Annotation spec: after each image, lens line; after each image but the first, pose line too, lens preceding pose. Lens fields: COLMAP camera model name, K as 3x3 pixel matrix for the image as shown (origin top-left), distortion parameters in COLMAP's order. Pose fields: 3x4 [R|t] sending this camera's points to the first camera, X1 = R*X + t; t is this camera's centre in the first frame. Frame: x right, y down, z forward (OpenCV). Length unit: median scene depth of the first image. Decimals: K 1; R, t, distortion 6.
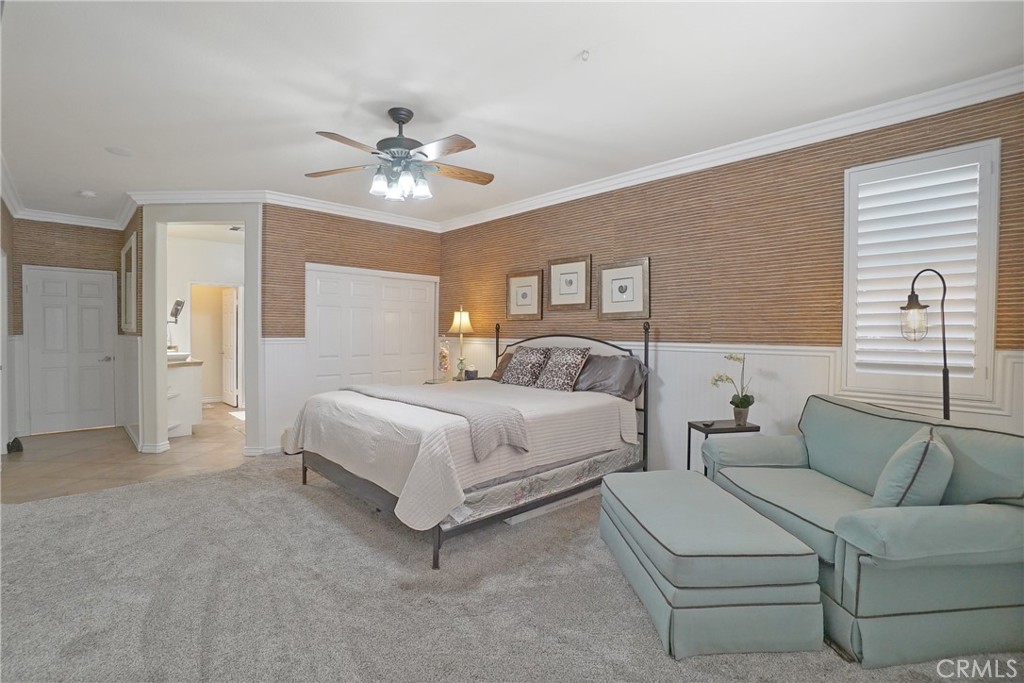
lens RADIAL K [[478.7, 0, 500.6], [0, 478.7, 330.7], [0, 0, 1]] dist [-0.056163, 0.018189]
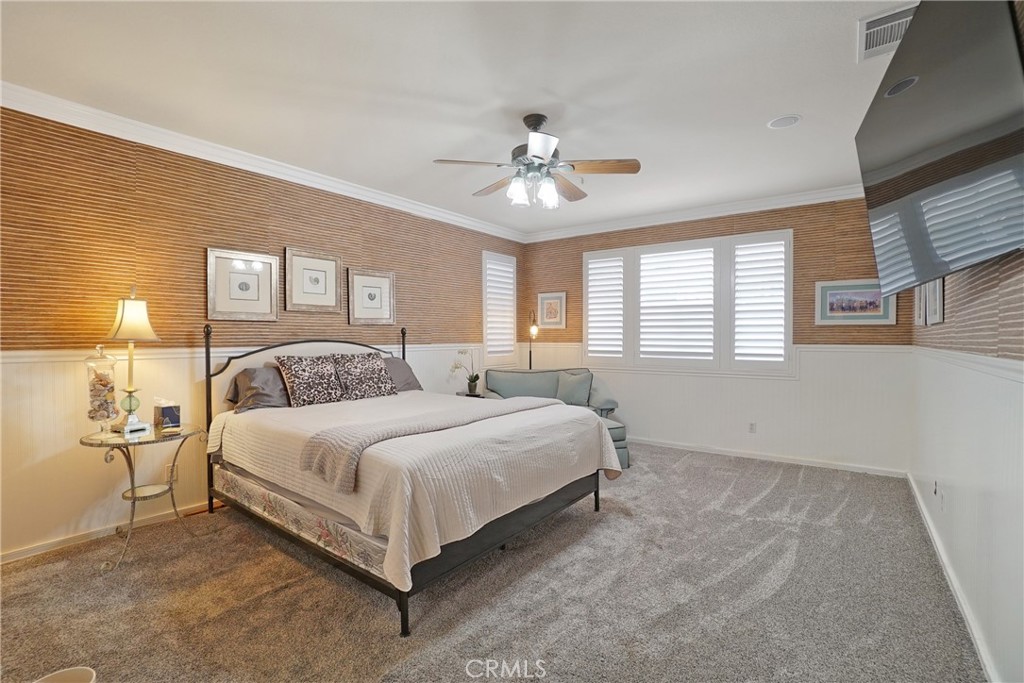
lens RADIAL K [[478.7, 0, 500.6], [0, 478.7, 330.7], [0, 0, 1]] dist [-0.056163, 0.018189]
pose [[-0.166818, 0.004548, 0.985977, -0.831492], [-0.002614, 0.999984, -0.005055, -0.005317], [-0.985984, -0.003421, -0.166803, 0.867460]]
